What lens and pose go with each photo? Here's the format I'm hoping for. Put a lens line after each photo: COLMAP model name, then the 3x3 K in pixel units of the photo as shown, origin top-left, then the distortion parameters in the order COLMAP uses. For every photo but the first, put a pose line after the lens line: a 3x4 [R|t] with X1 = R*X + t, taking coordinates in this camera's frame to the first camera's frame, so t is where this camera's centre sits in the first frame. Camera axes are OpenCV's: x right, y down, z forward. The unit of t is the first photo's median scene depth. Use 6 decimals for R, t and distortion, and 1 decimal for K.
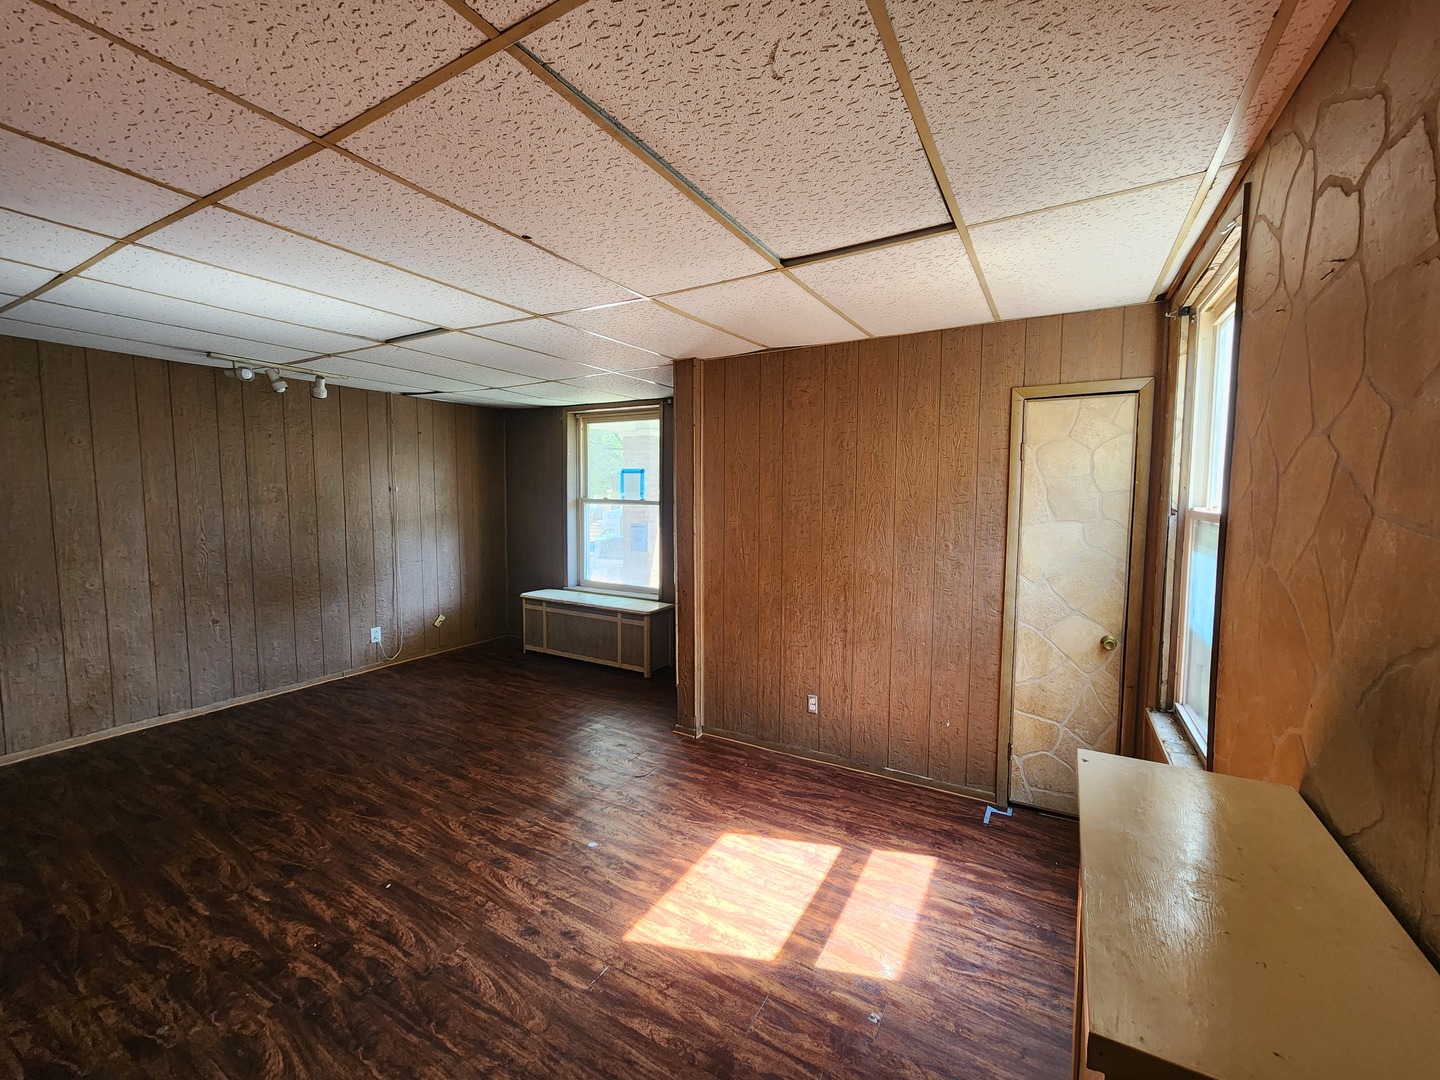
lens RADIAL K [[589.5, 0, 716.8], [0, 589.5, 542.3], [0, 0, 1]] dist [0.004096, 0.000054]
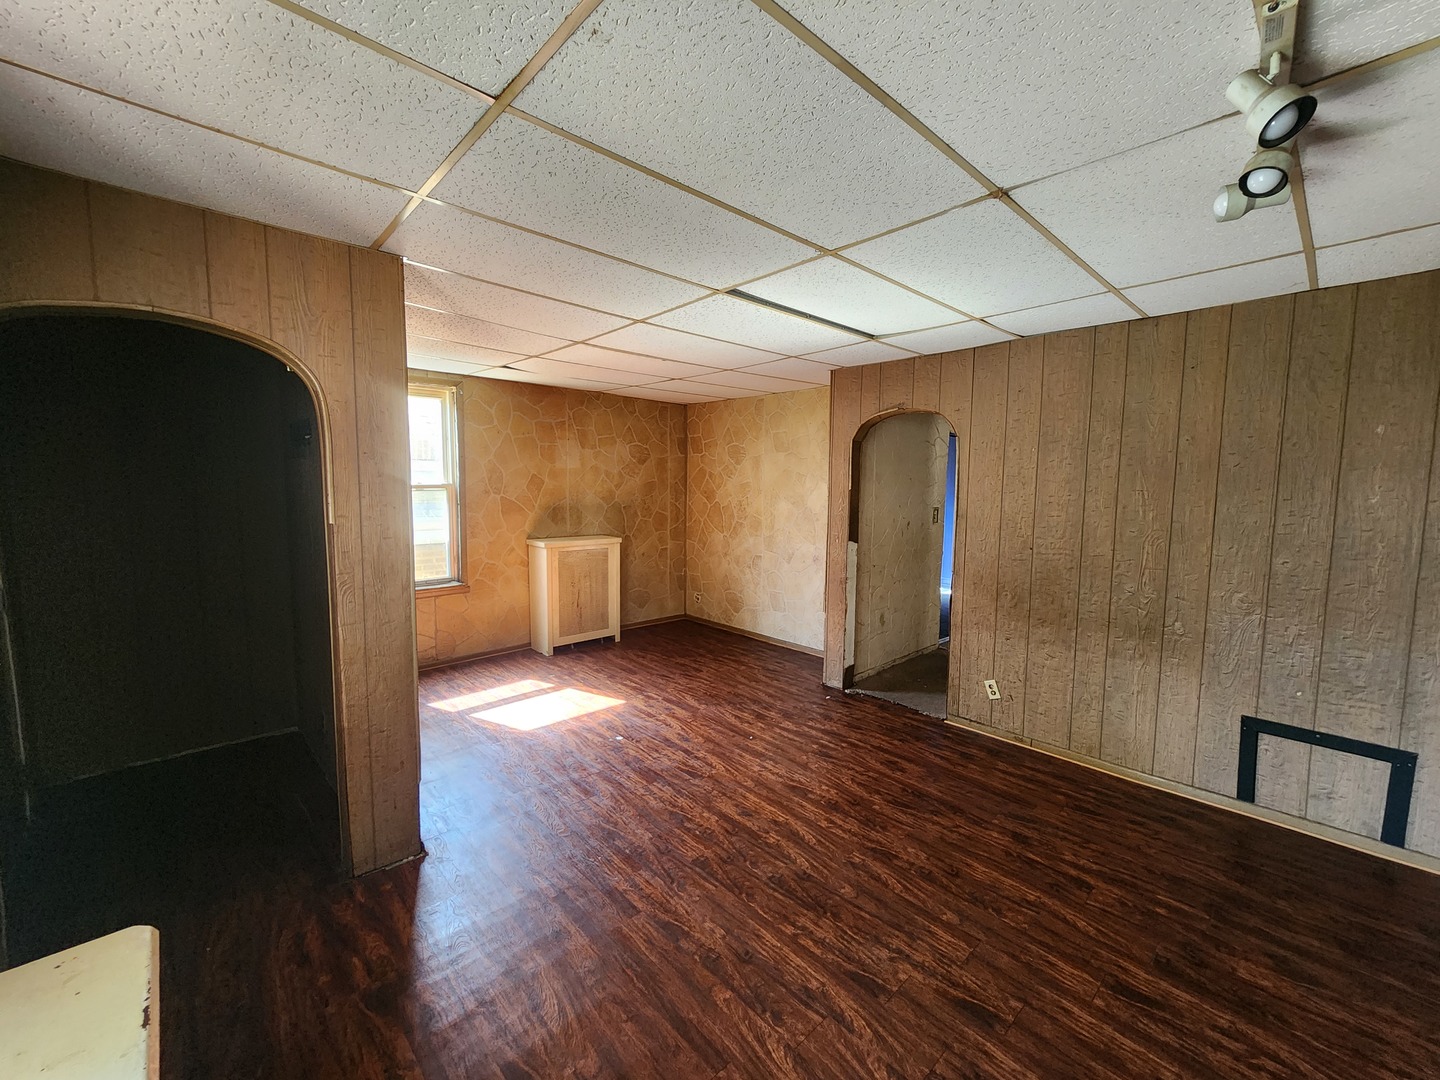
lens RADIAL K [[589.5, 0, 722.4], [0, 589.5, 538.5], [0, 0, 1]] dist [0.004096, 0.000054]
pose [[-0.958678, -0.041604, 0.281435, -0.871522], [0.008415, 0.984670, 0.174224, -0.193099], [-0.284369, 0.169393, -0.943632, 2.322445]]
